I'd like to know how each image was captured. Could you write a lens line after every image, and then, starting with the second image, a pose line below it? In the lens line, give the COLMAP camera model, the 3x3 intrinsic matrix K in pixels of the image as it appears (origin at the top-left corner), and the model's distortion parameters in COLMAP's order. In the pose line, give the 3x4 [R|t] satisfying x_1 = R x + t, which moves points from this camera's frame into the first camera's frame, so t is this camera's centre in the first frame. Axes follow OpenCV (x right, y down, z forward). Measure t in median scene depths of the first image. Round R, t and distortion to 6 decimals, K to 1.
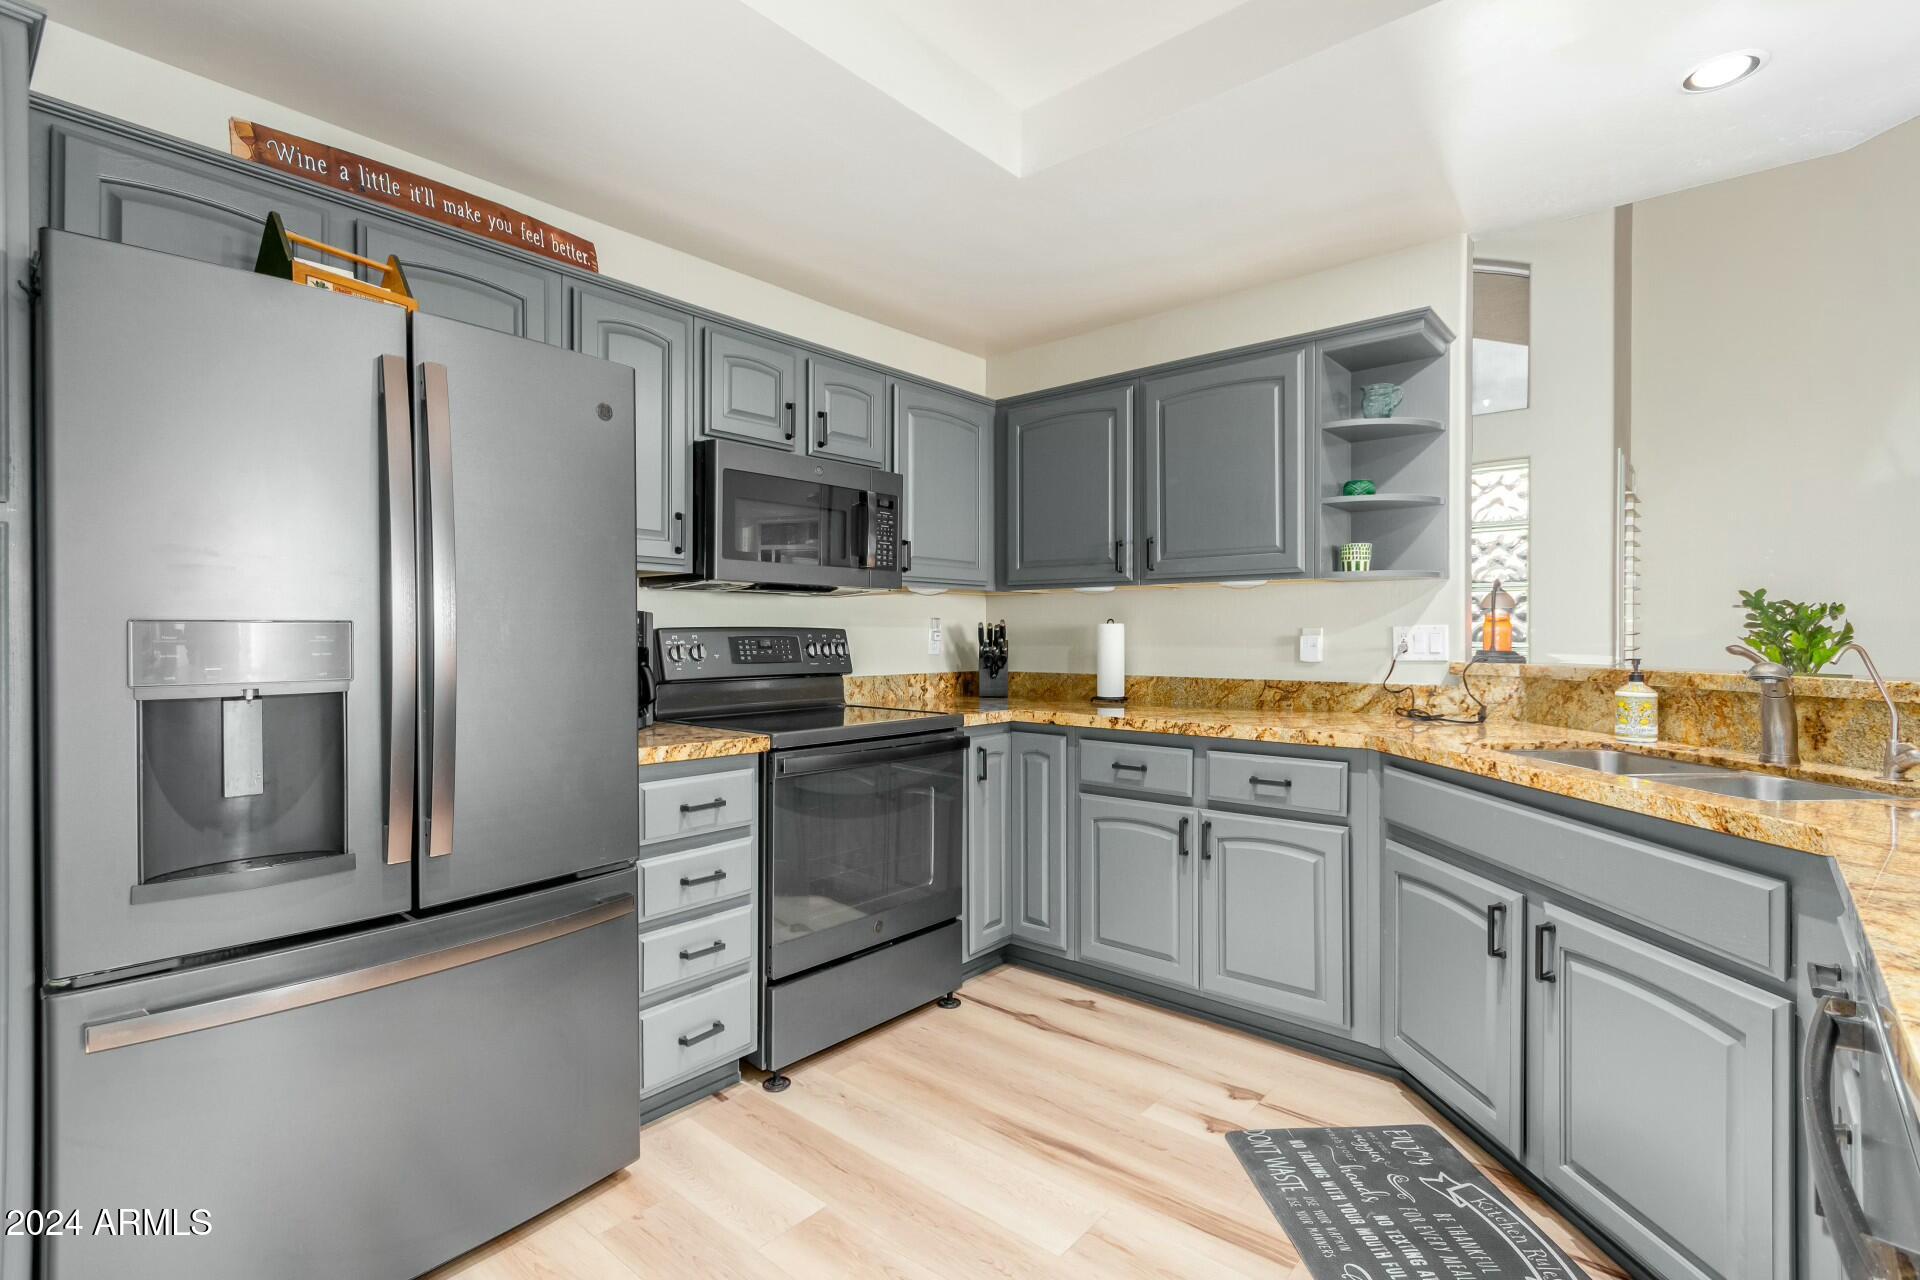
lens RADIAL K [[887.8, 0, 959.7], [0, 887.8, 637.2], [0, 0, 1]] dist [0.010701, -0.002139]
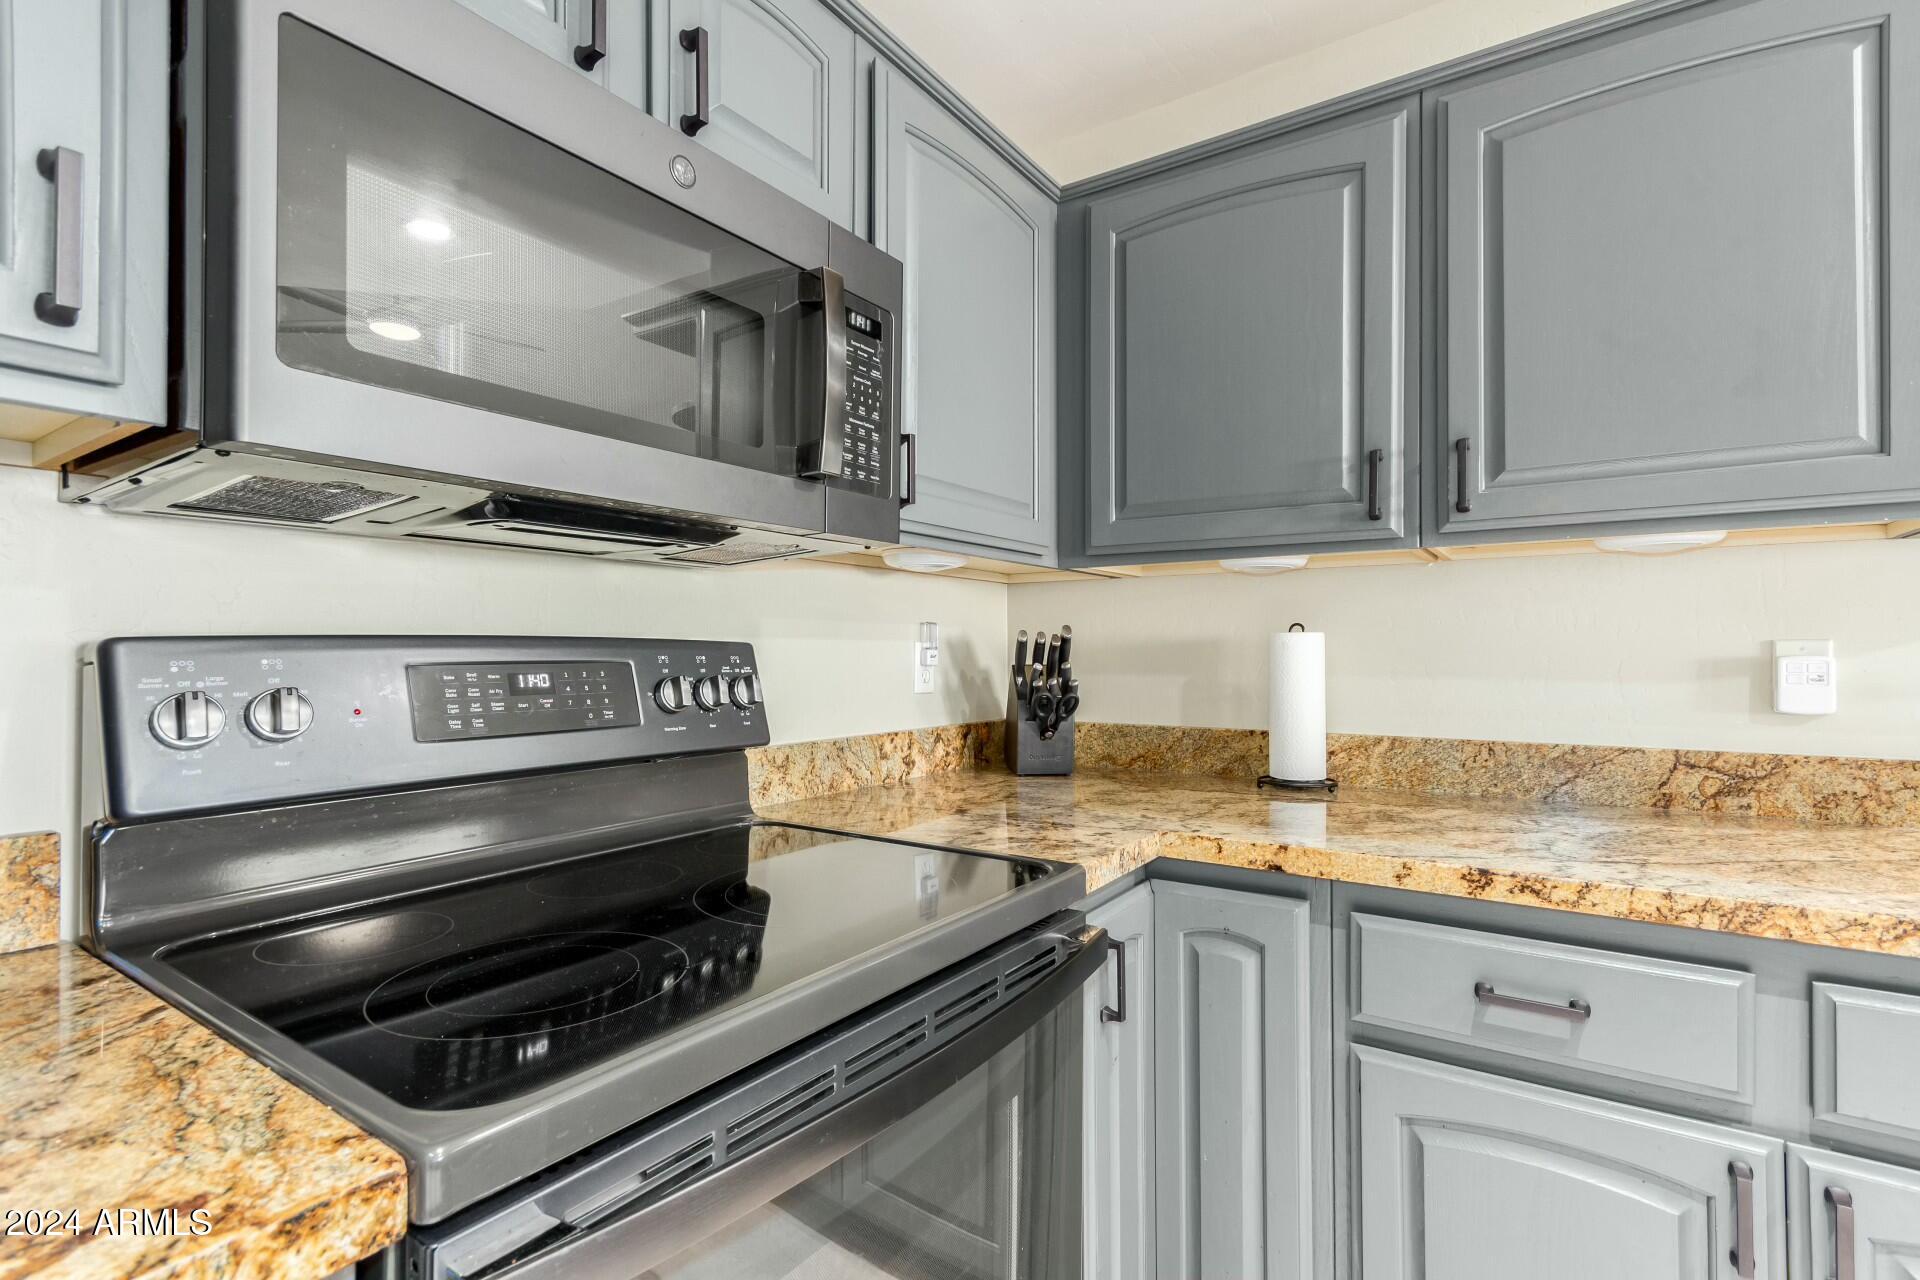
lens RADIAL K [[887.8, 0, 1010.5], [0, 887.8, 643.5], [0, 0, 1]] dist [0.010701, -0.002139]
pose [[0.984469, 0.000497, 0.175560, -0.084680], [0.001555, 0.999932, -0.011552, -0.003815], [-0.175554, 0.011646, 0.984401, 0.575458]]
